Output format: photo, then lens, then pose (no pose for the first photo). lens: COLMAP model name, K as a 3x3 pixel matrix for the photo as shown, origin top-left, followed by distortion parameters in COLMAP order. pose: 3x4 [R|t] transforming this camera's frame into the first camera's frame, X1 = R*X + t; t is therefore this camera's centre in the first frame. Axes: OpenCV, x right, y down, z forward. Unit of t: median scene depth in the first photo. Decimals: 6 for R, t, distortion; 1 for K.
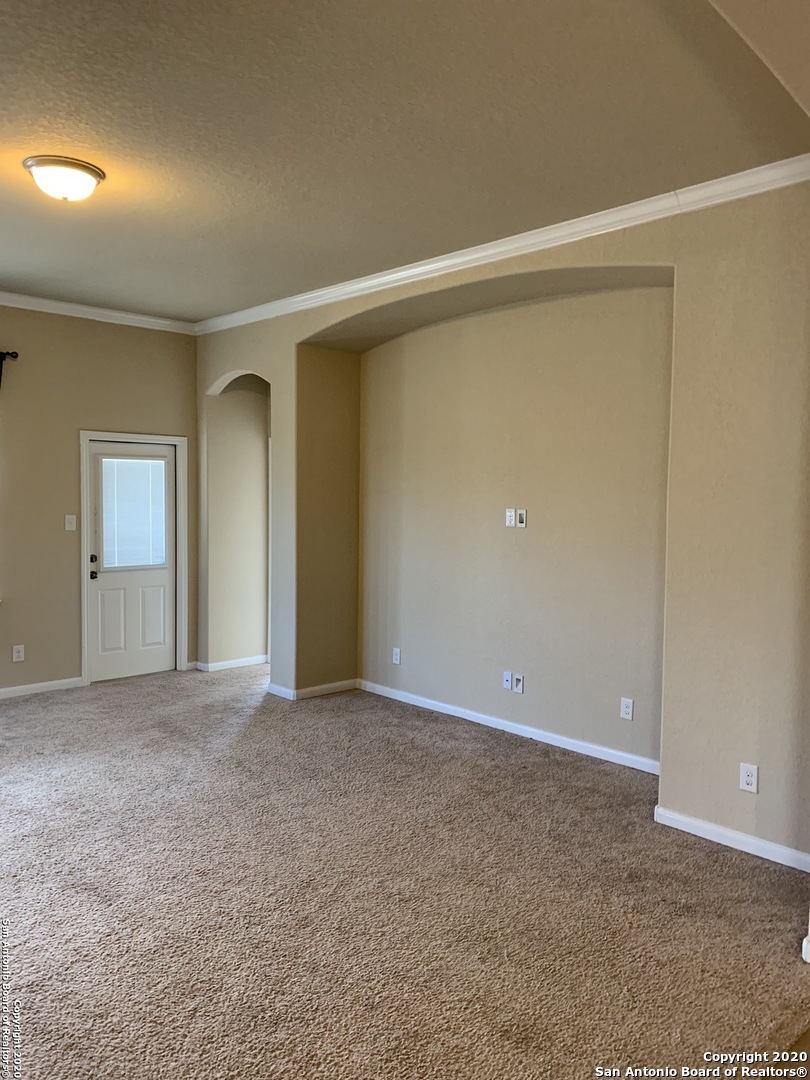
lens RADIAL K [[809.3, 0, 405.9], [0, 809.3, 529.8], [0, 0, 1]] dist [0.003891, -0.024741]
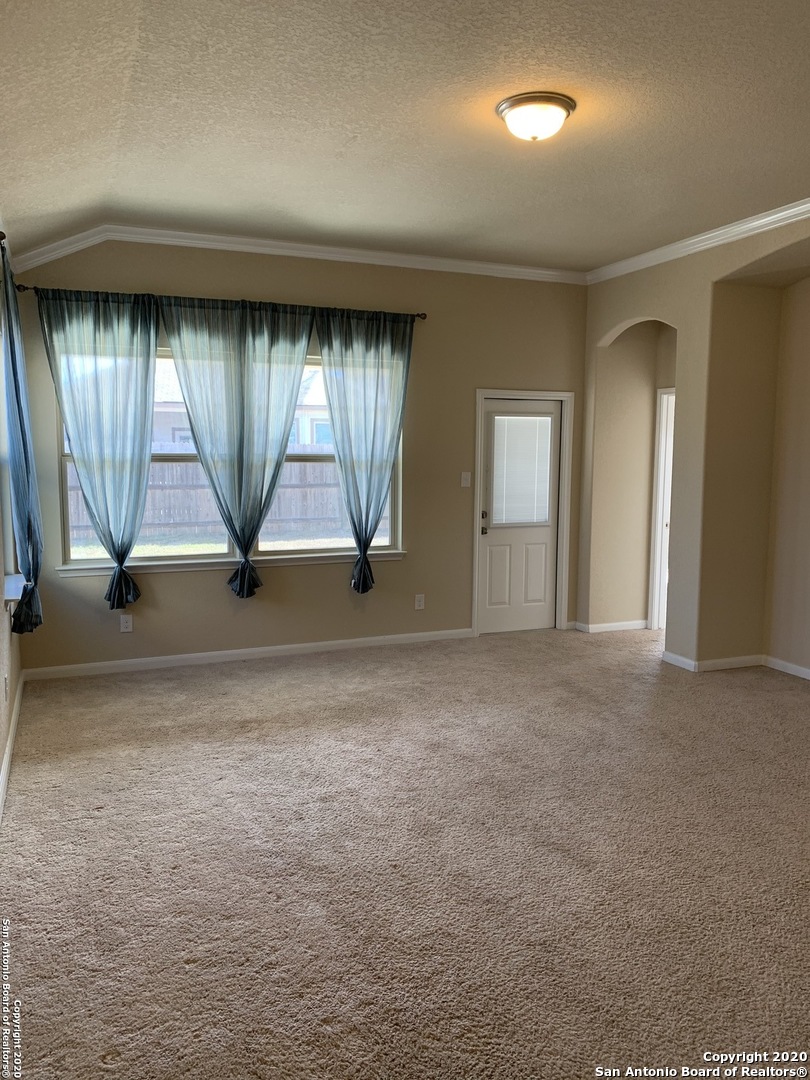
lens RADIAL K [[809.3, 0, 403.8], [0, 809.3, 543.2], [0, 0, 1]] dist [0.003891, -0.024741]
pose [[0.924563, 0.037904, -0.379140, -0.107004], [-0.012547, 0.997529, 0.069129, 0.002294], [0.380823, -0.059157, 0.922754, 0.017544]]
